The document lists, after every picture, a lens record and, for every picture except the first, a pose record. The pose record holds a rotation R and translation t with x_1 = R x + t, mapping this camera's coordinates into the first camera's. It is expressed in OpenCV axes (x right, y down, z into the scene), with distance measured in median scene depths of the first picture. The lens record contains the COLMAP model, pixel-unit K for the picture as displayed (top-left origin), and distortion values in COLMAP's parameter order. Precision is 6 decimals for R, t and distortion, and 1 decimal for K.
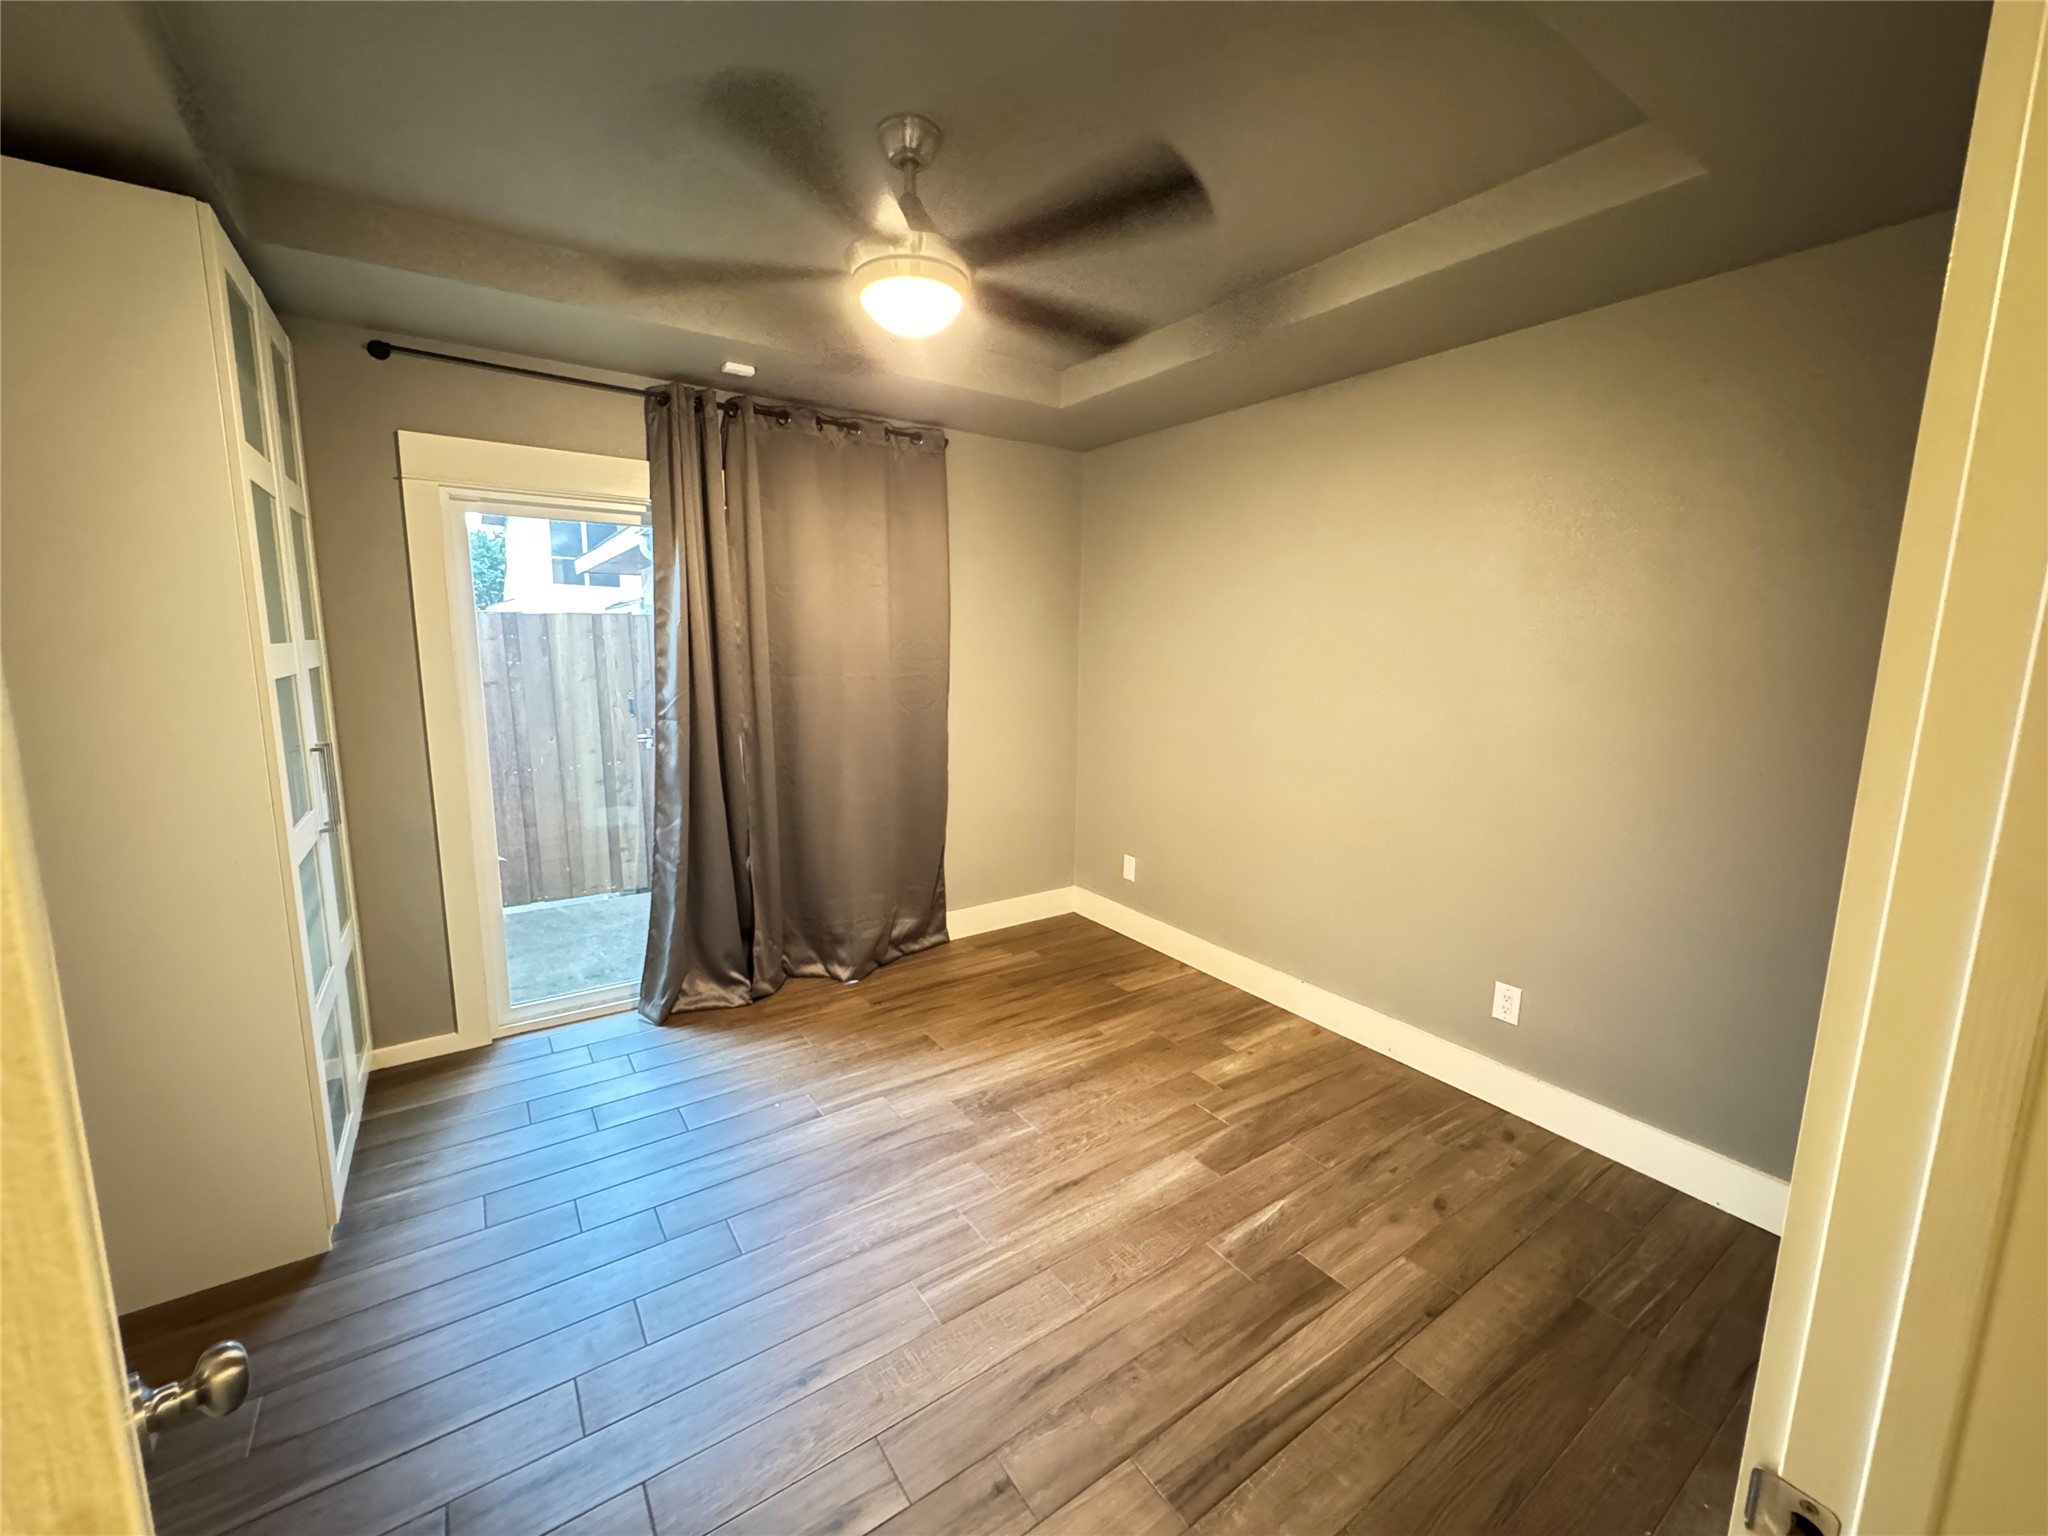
lens RADIAL K [[813.3, 0, 1022.8], [0, 813.3, 764.8], [0, 0, 1]] dist [-0.006850, 0.000773]
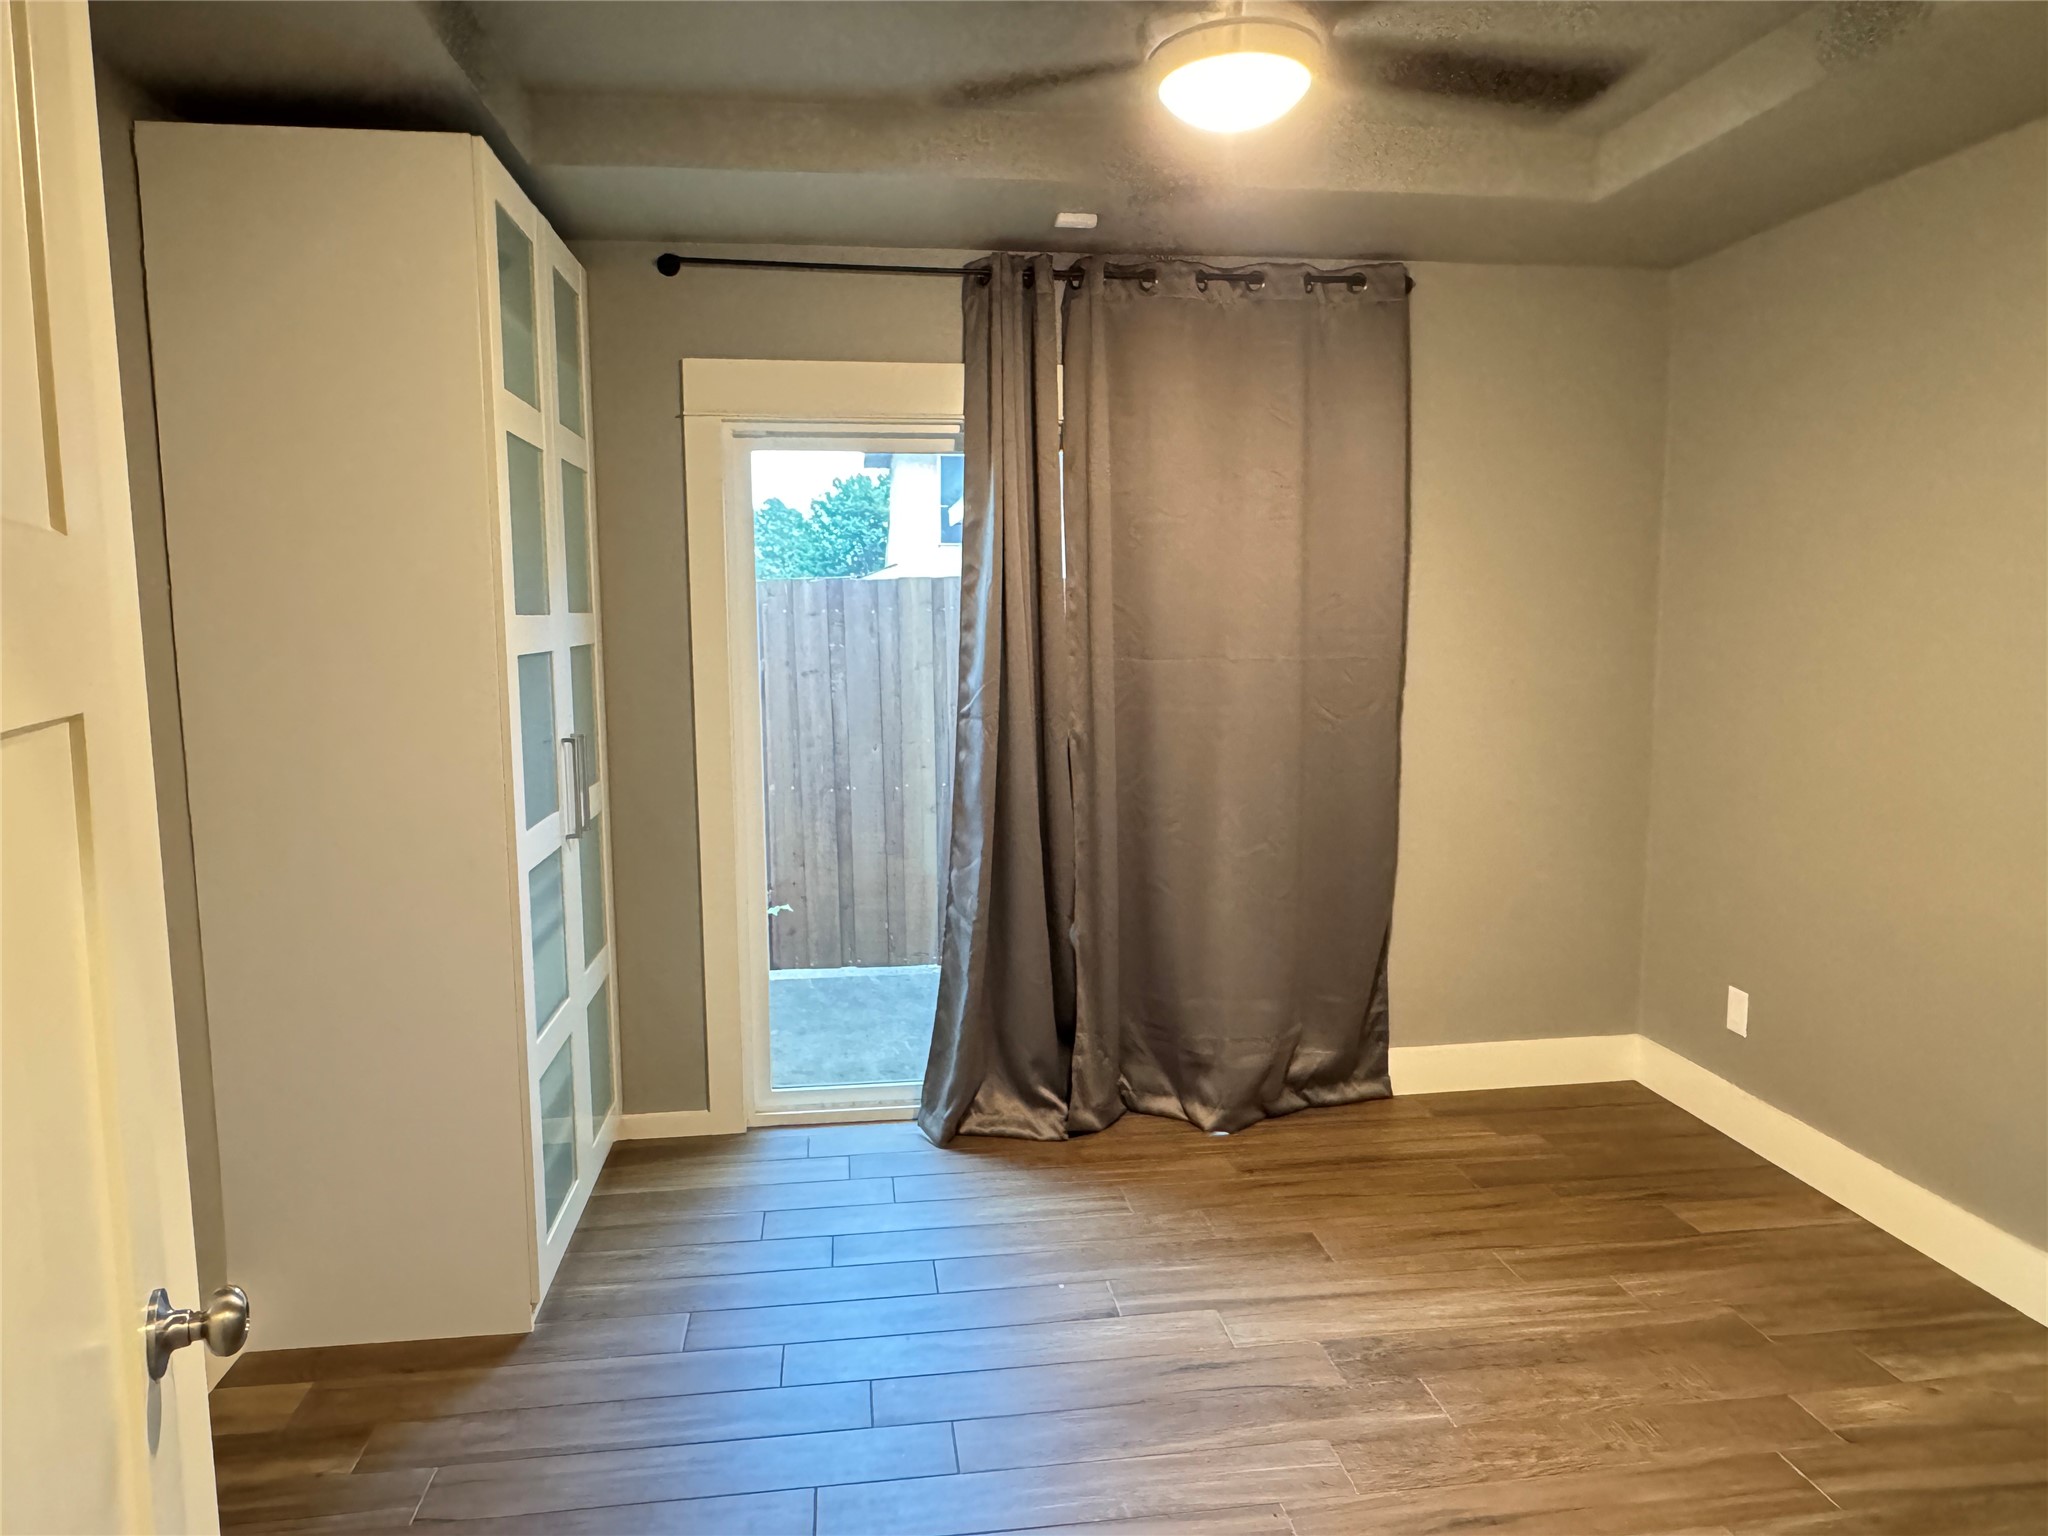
lens RADIAL K [[1304.1, 0, 1013.2], [0, 1304.1, 764.5], [0, 0, 1]] dist [-0.008890, 0.003824]
pose [[0.889918, 0.034634, -0.454803, 0.130839], [-0.051924, 0.998324, -0.025575, 0.013636], [0.453155, 0.046375, 0.890225, -0.005191]]
